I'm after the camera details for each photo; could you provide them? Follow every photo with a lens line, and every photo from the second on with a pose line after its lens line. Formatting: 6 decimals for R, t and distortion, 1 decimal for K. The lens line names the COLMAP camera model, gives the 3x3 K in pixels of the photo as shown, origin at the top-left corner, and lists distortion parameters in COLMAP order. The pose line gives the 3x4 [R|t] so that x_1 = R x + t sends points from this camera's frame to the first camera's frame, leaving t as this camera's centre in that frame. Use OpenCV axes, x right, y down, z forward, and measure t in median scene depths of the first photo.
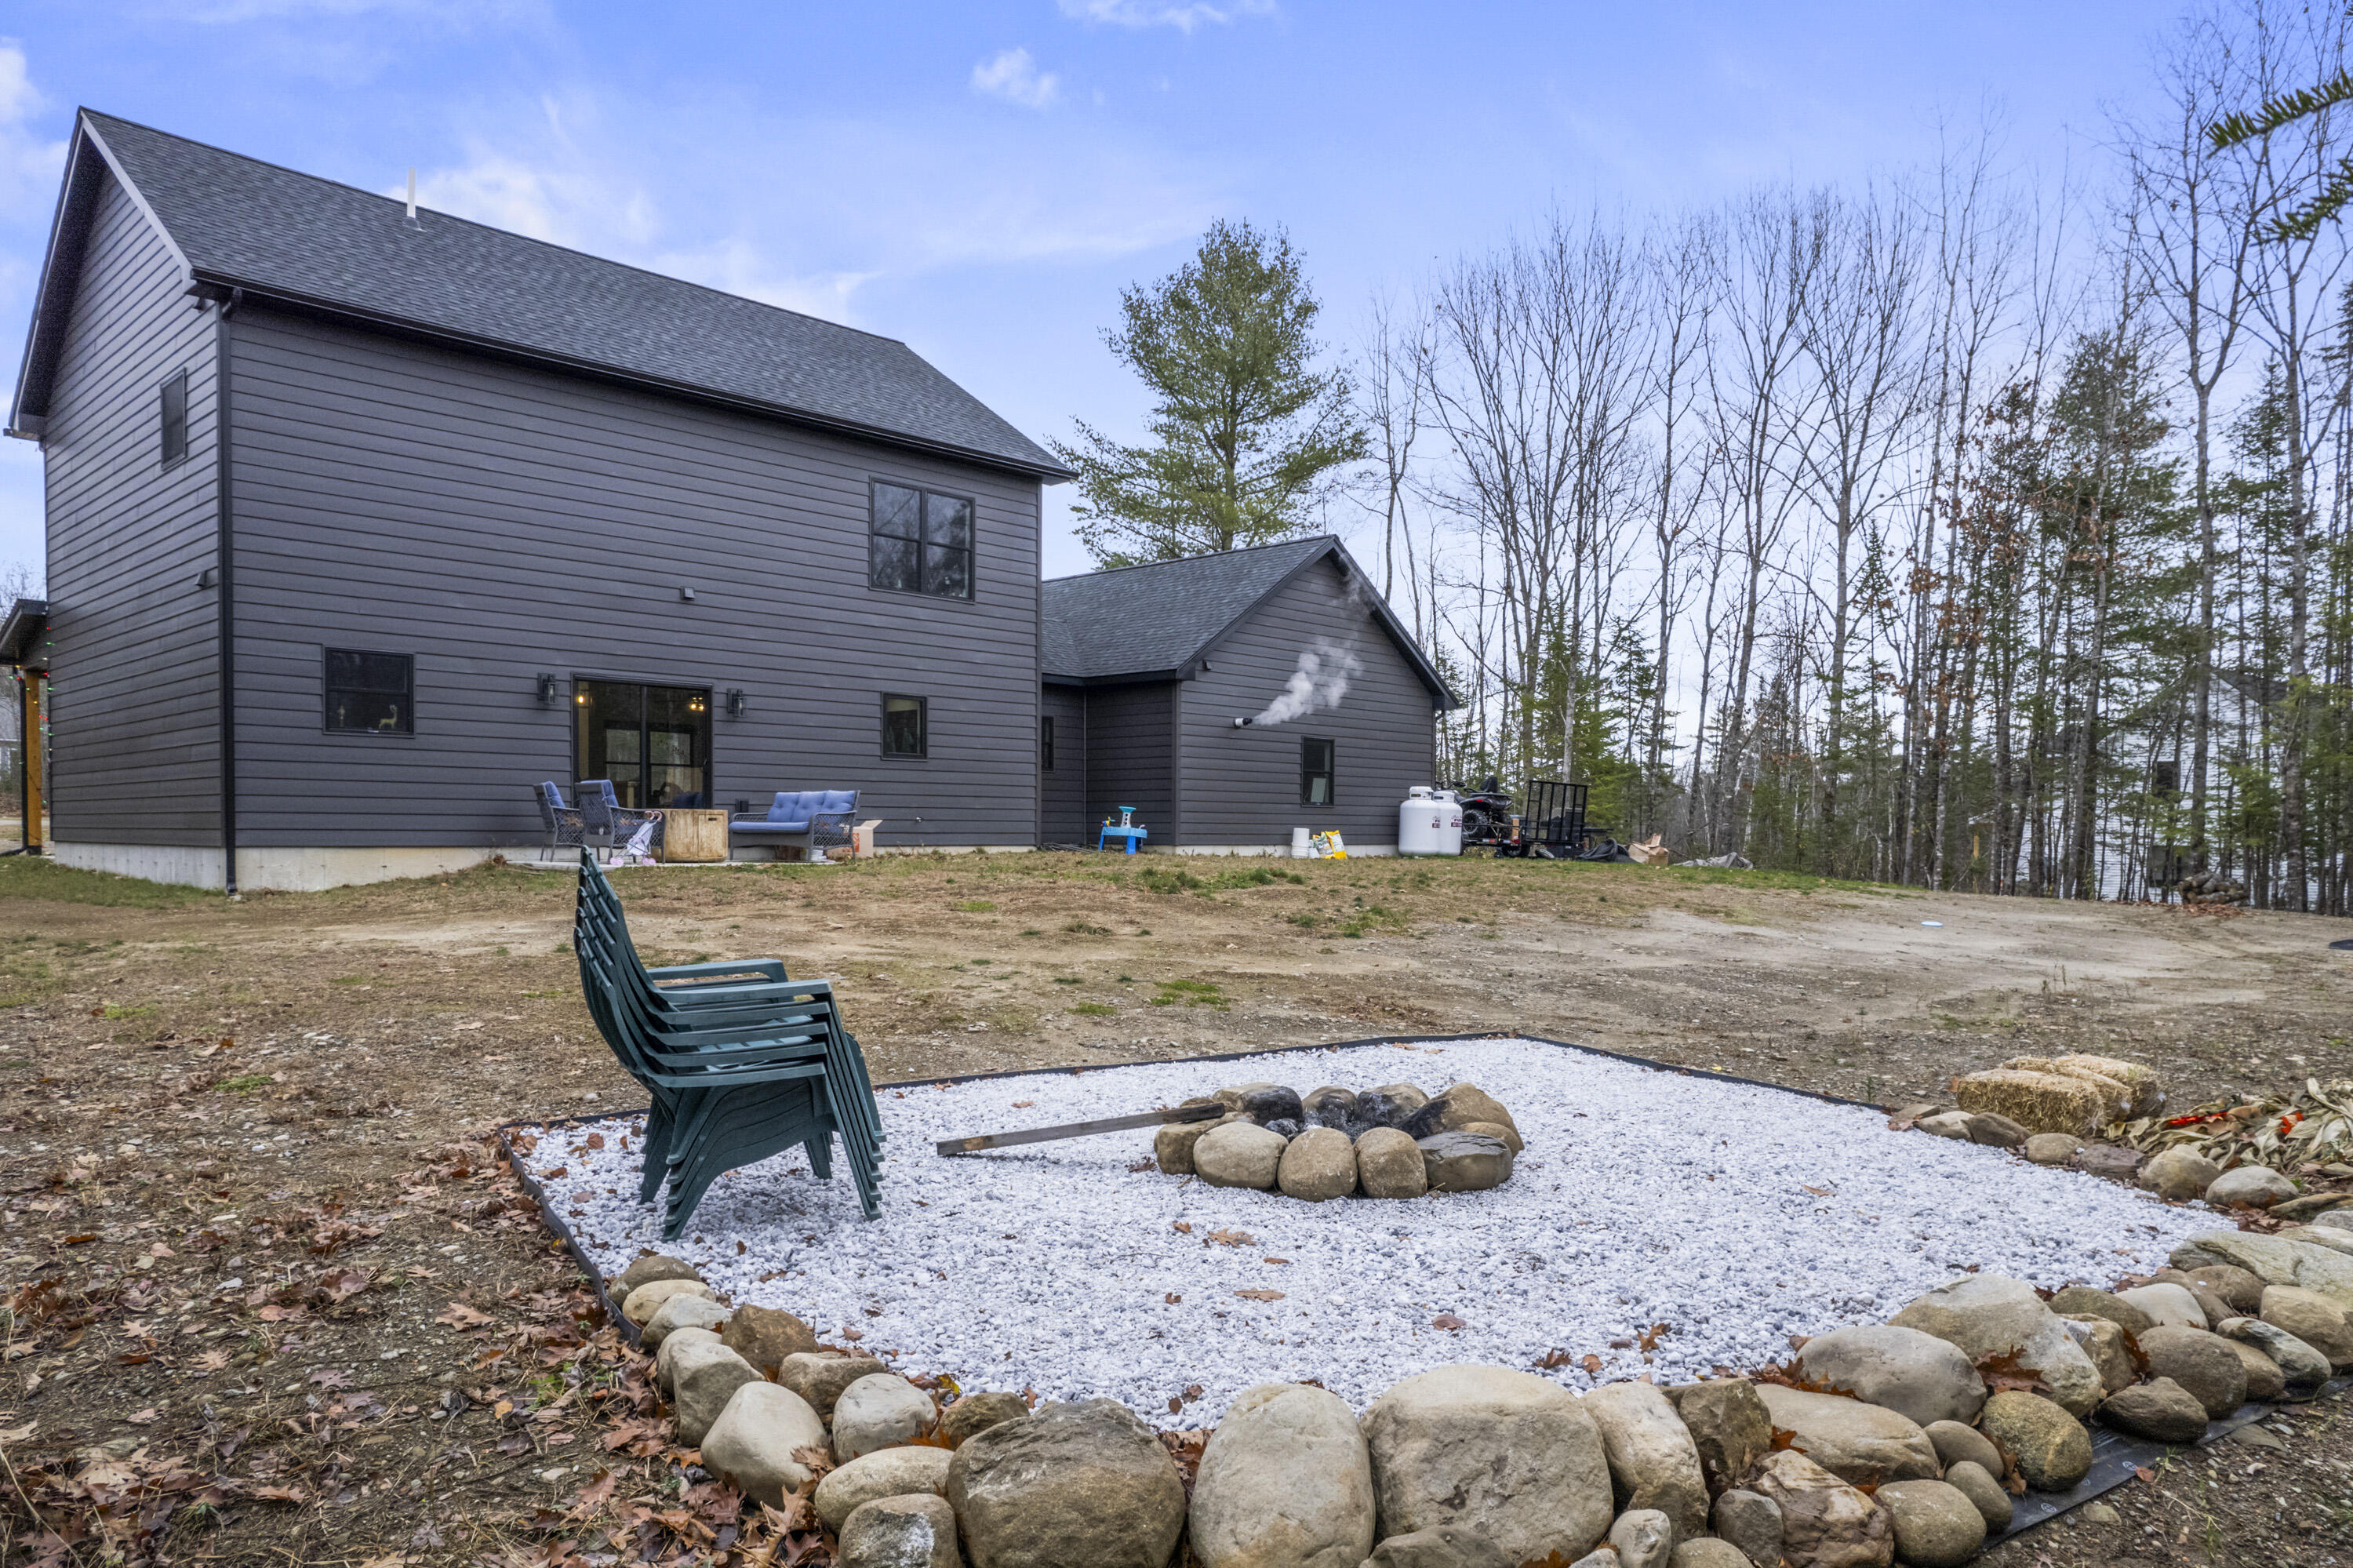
lens RADIAL K [[1557.7, 0, 1177.5], [0, 1557.7, 853.5], [0, 0, 1]] dist [-0.056036, -0.001275]
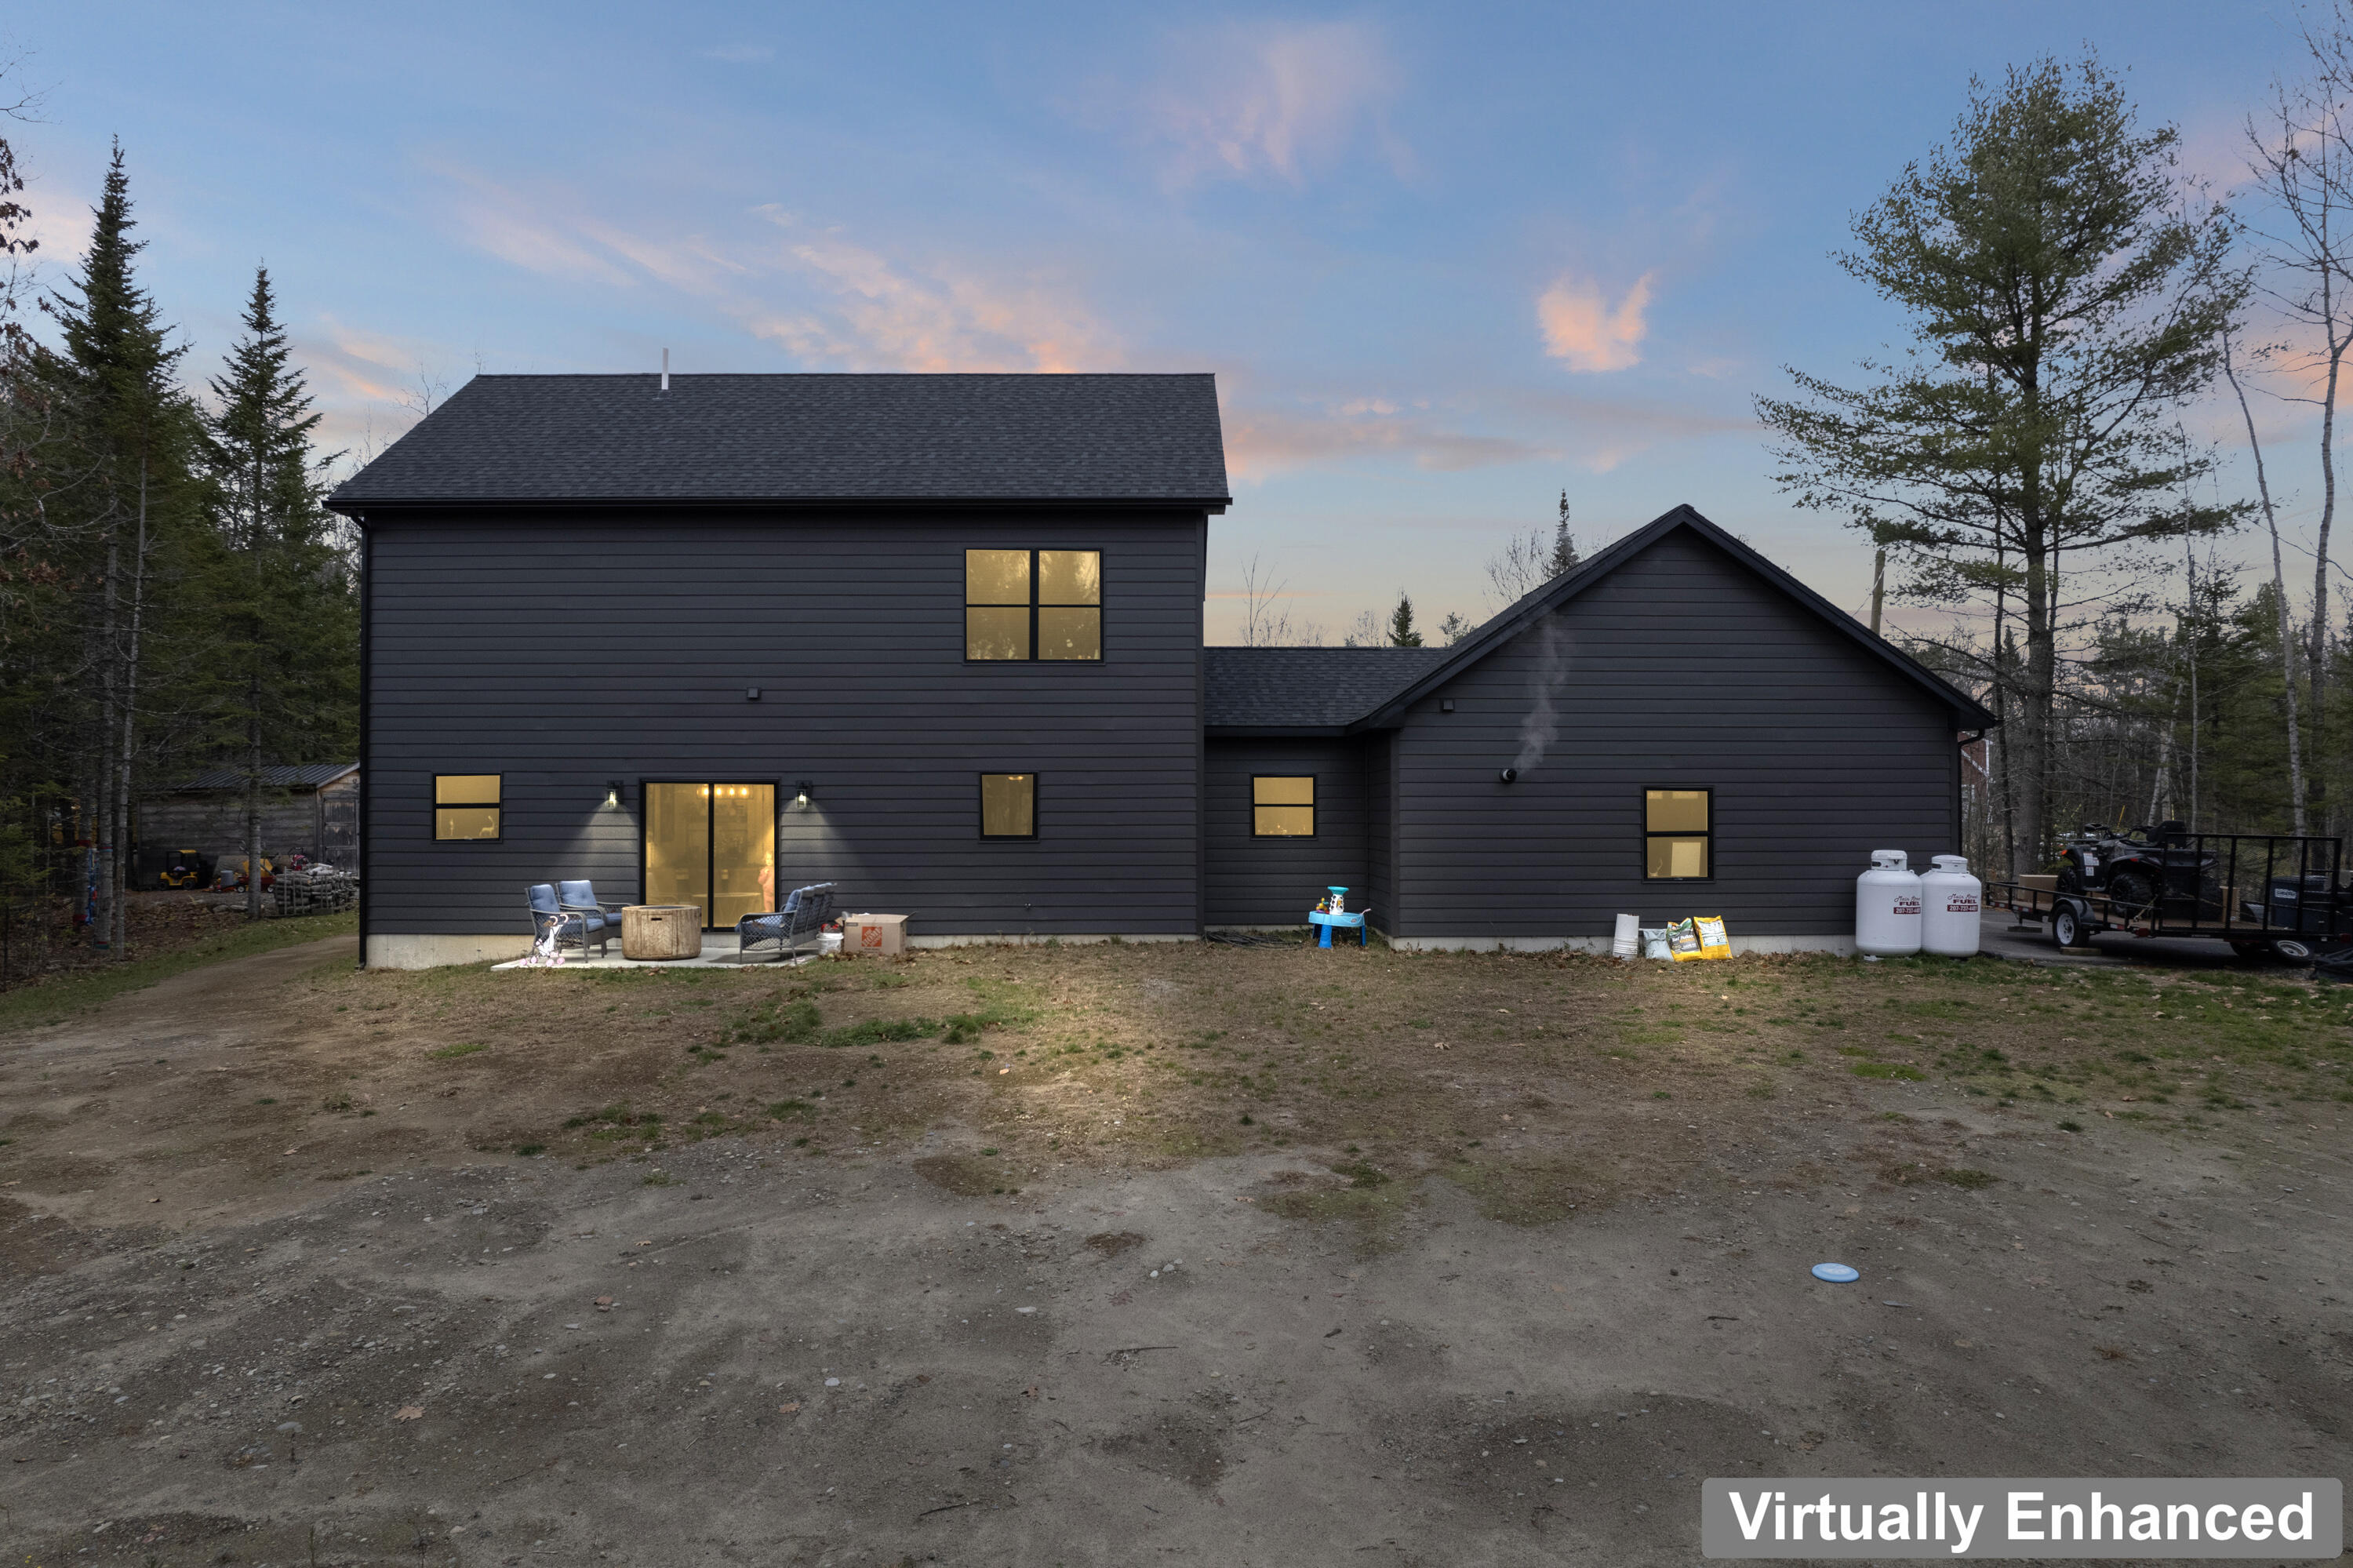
lens RADIAL K [[1557.7, 0, 1177.5], [0, 1557.7, 853.5], [0, 0, 1]] dist [-0.056036, -0.001275]
pose [[0.678885, -0.003169, -0.734237, 0.520682], [-0.005564, 0.999940, -0.009460, -0.040770], [0.734223, 0.010508, 0.678827, 0.396898]]
